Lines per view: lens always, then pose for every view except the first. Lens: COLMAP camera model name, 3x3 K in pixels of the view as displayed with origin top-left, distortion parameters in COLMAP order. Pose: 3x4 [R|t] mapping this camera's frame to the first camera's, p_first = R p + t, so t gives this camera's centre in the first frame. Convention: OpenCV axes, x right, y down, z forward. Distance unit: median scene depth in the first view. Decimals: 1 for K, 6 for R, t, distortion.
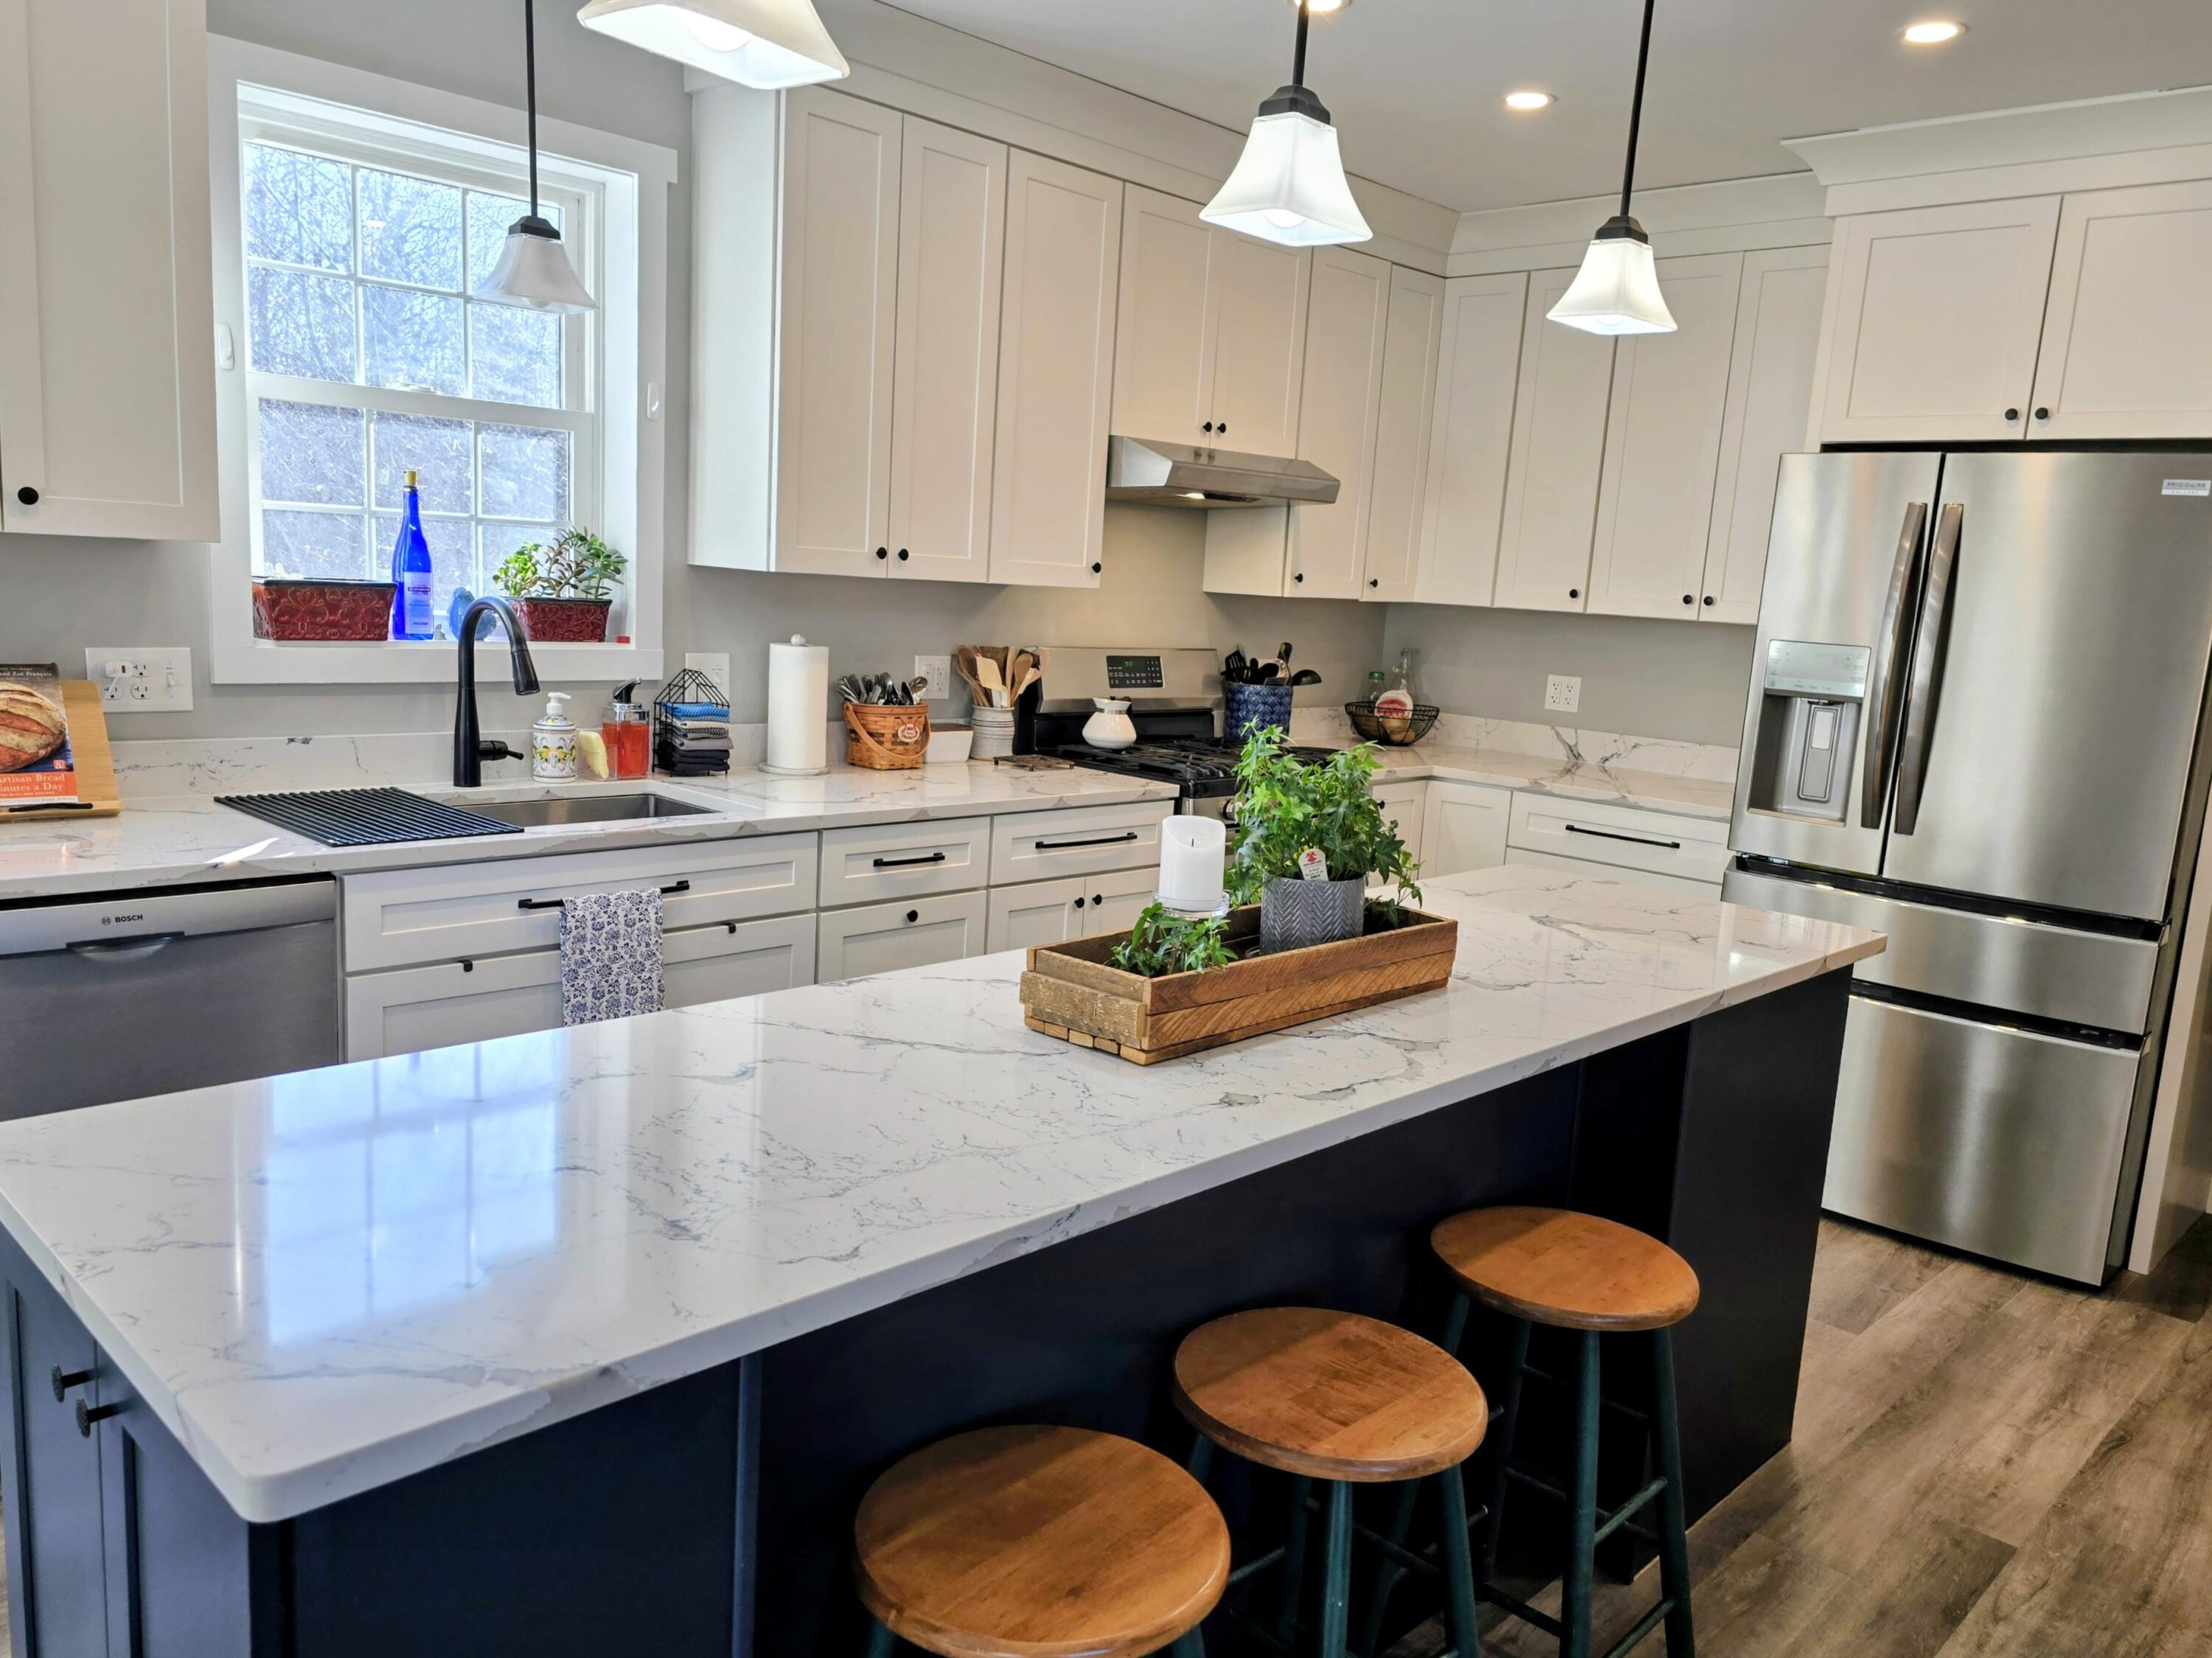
lens RADIAL K [[1584.6, 0, 1106.0], [0, 1584.6, 829.0], [0, 0, 1]] dist [0.155531, -0.150377]
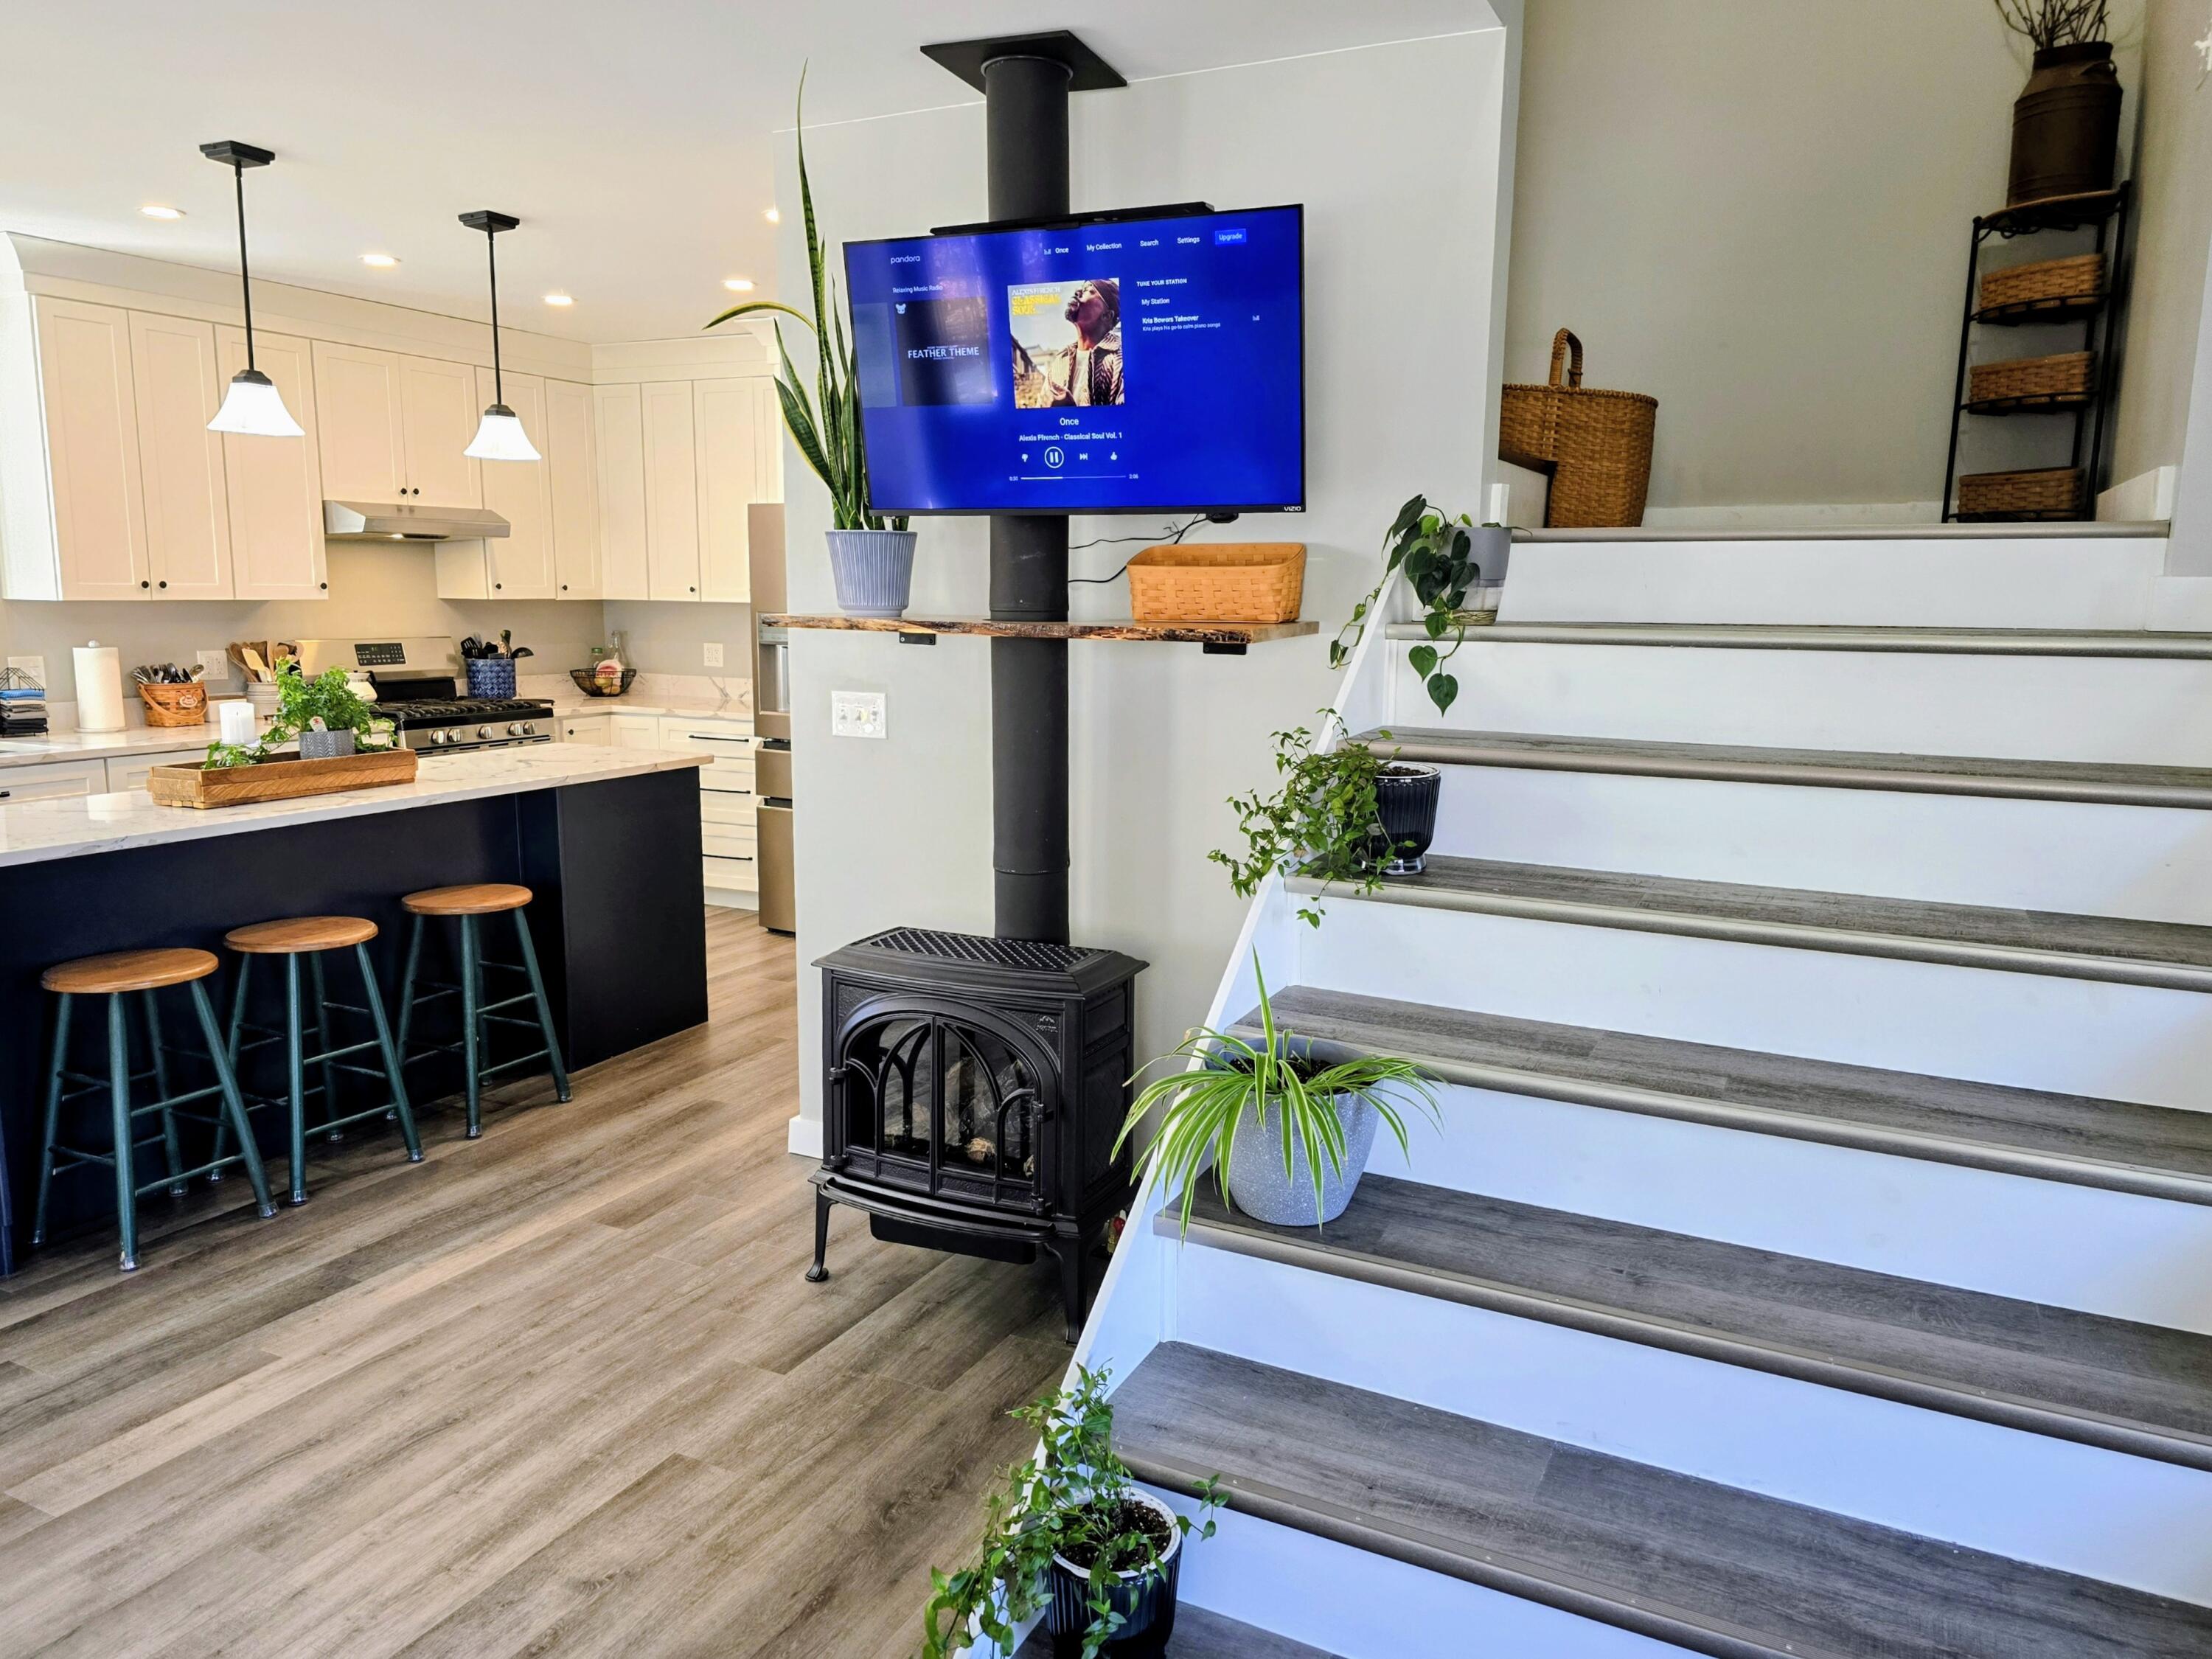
lens RADIAL K [[1584.7, 0, 1106.0], [0, 1584.7, 829.5], [0, 0, 1]] dist [0.155531, -0.150377]
pose [[0.961986, -0.096956, 0.255307, 0.284325], [0.096985, 0.995207, 0.012506, 0.117365], [-0.255296, 0.012730, 0.966779, -0.678602]]
